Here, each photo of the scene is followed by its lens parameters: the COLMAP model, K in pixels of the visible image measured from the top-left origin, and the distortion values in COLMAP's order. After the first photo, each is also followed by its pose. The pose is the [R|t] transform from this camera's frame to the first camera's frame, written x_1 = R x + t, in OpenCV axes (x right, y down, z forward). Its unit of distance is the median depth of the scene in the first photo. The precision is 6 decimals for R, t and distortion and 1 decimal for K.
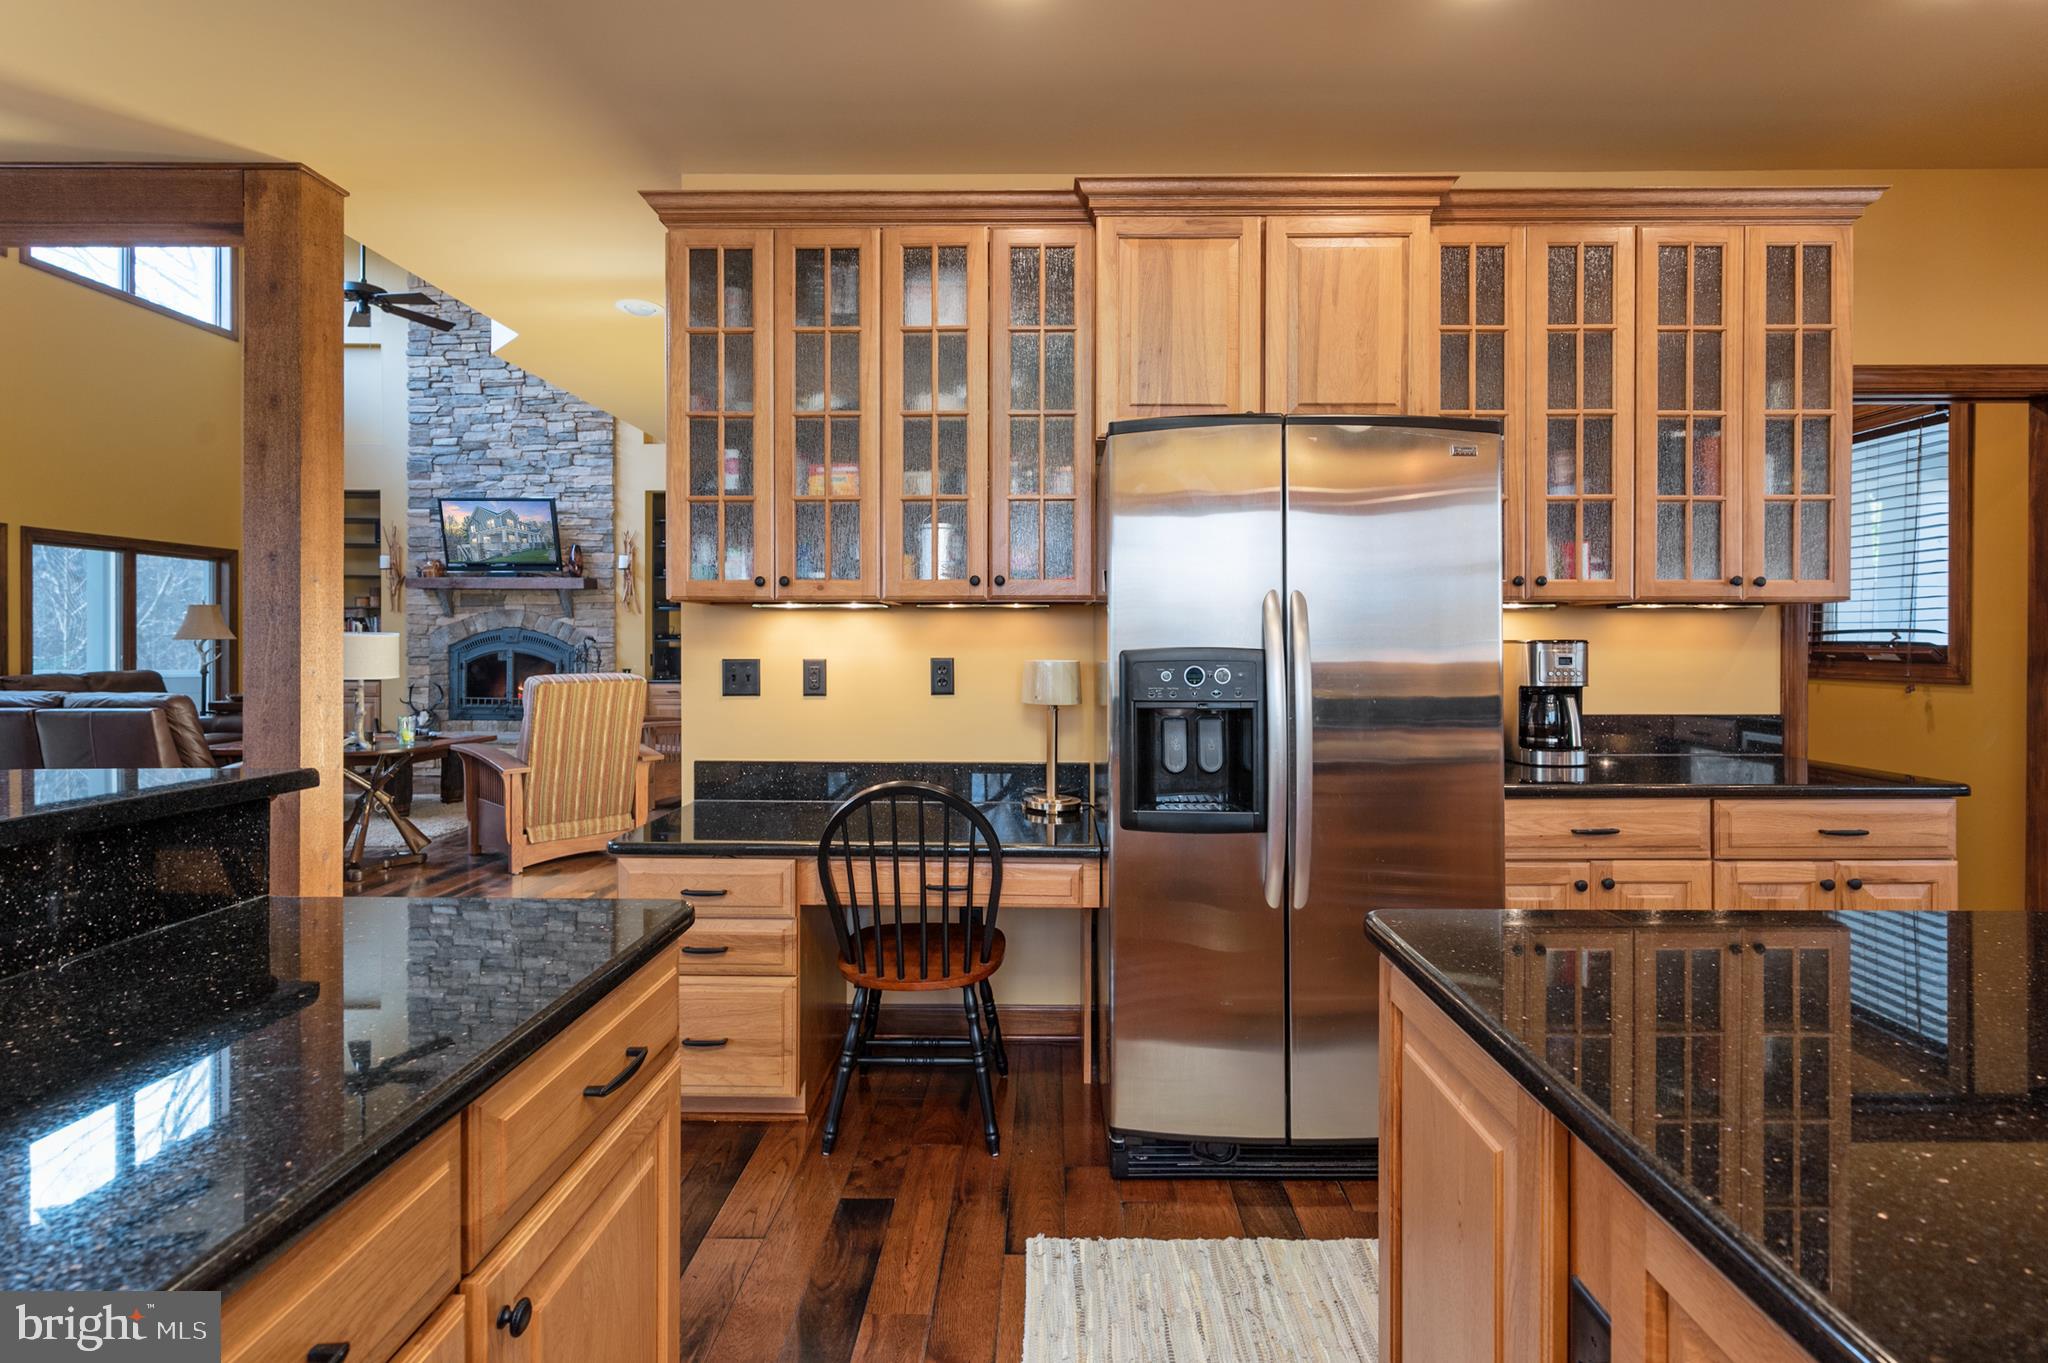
lens RADIAL K [[945.0, 0, 1045.9], [0, 945.0, 646.9], [0, 0, 1]] dist [-0.004923, -0.001201]
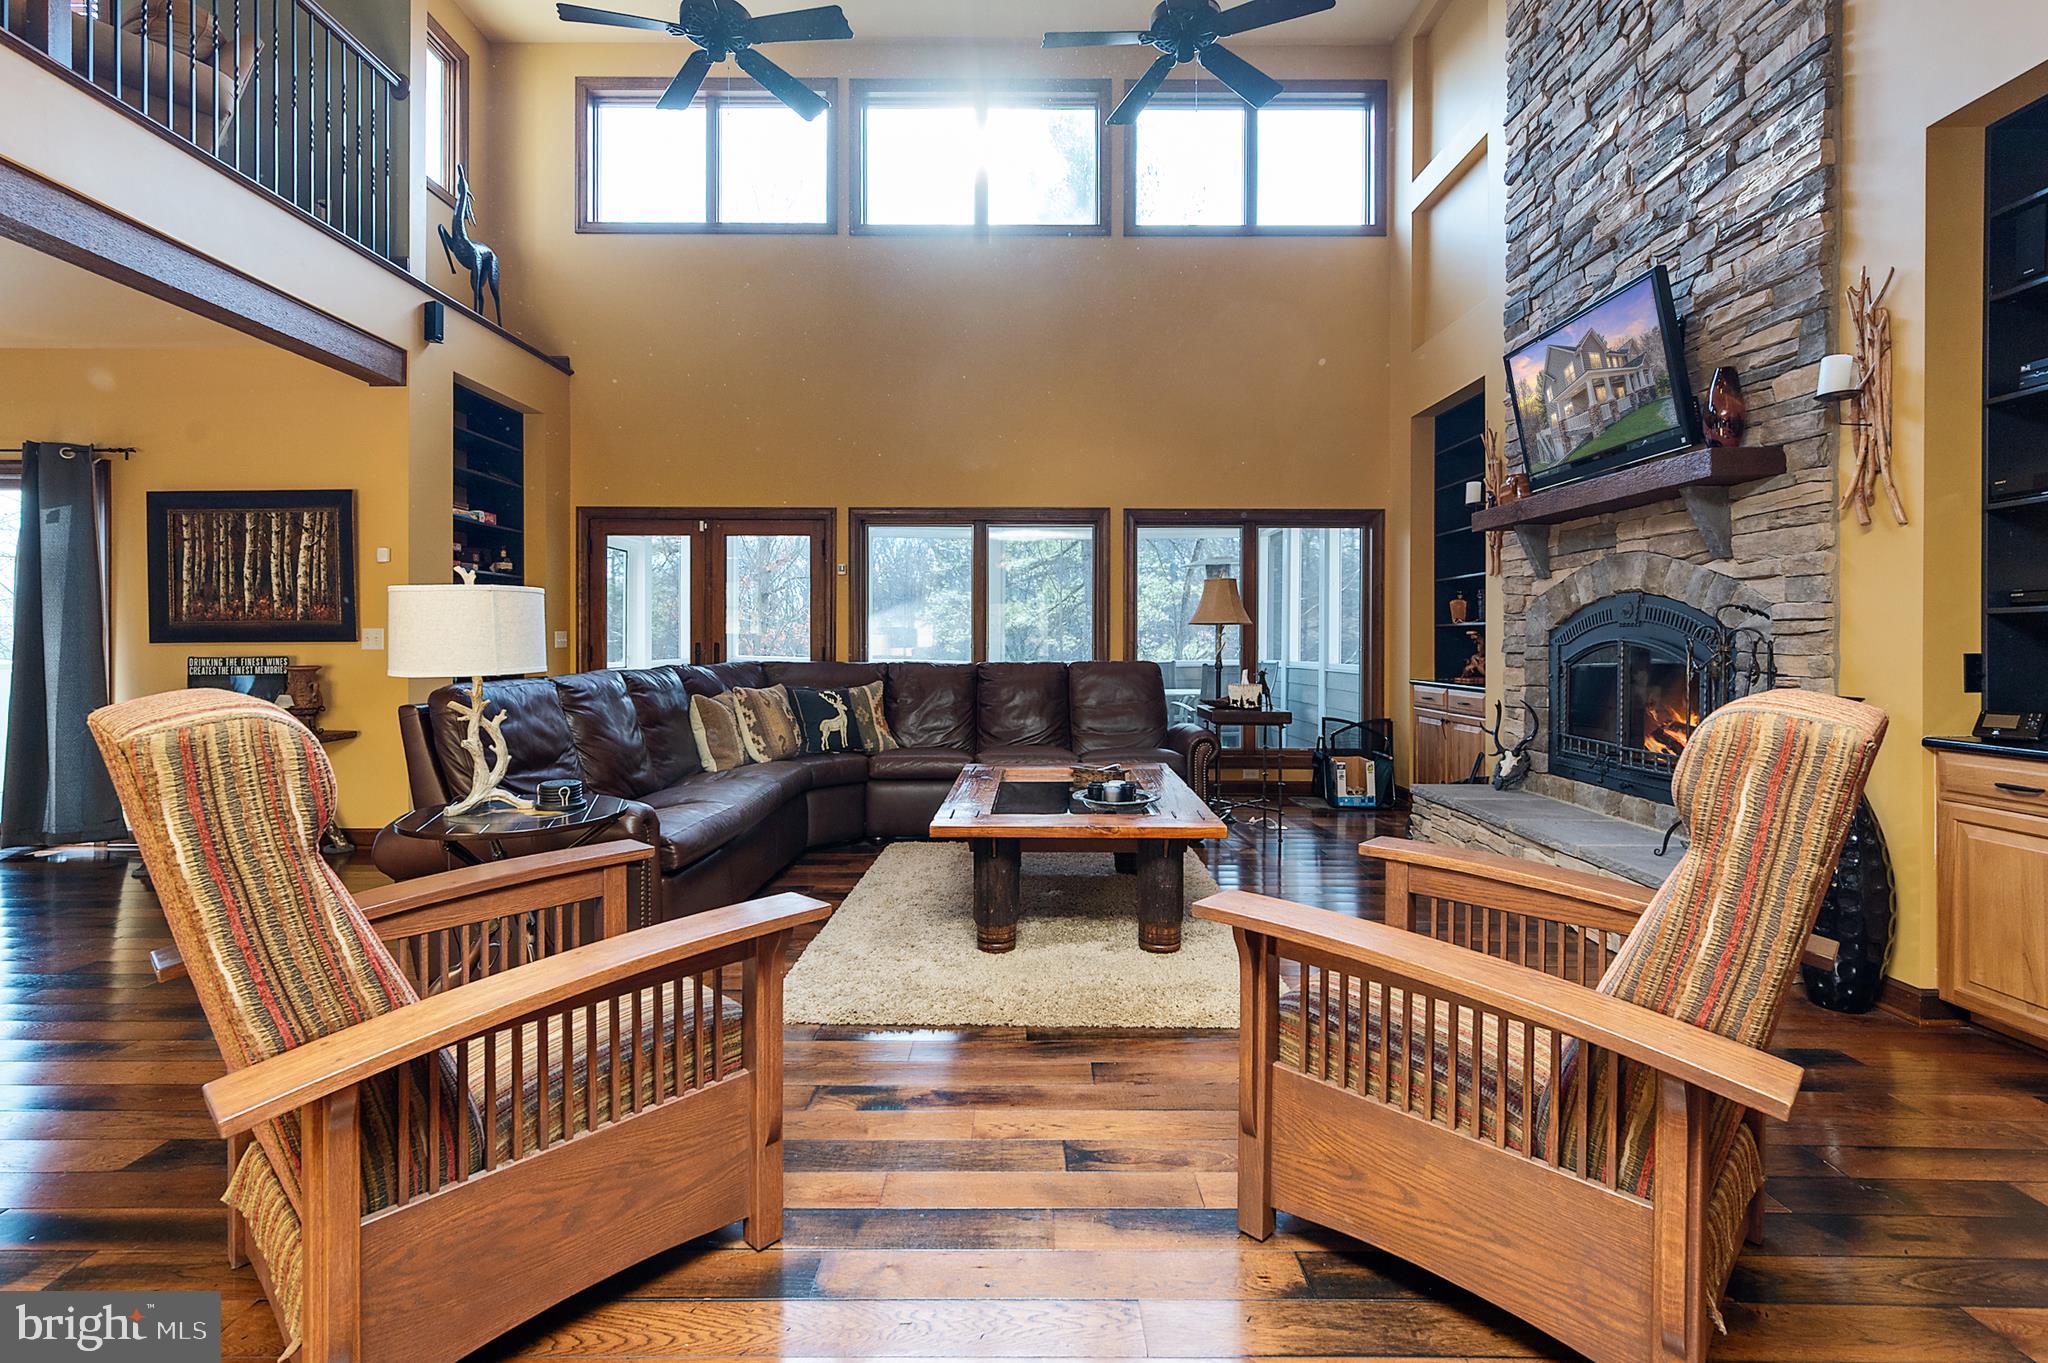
lens RADIAL K [[898.7, 0, 1033.6], [0, 898.7, 643.8], [0, 0, 1]] dist [-0.011641, 0.001864]
pose [[0.012273, 0.006163, -0.999906, -0.135681], [-0.004624, 0.999971, 0.006107, 0.003532], [0.999914, 0.004549, 0.012302, 0.707072]]
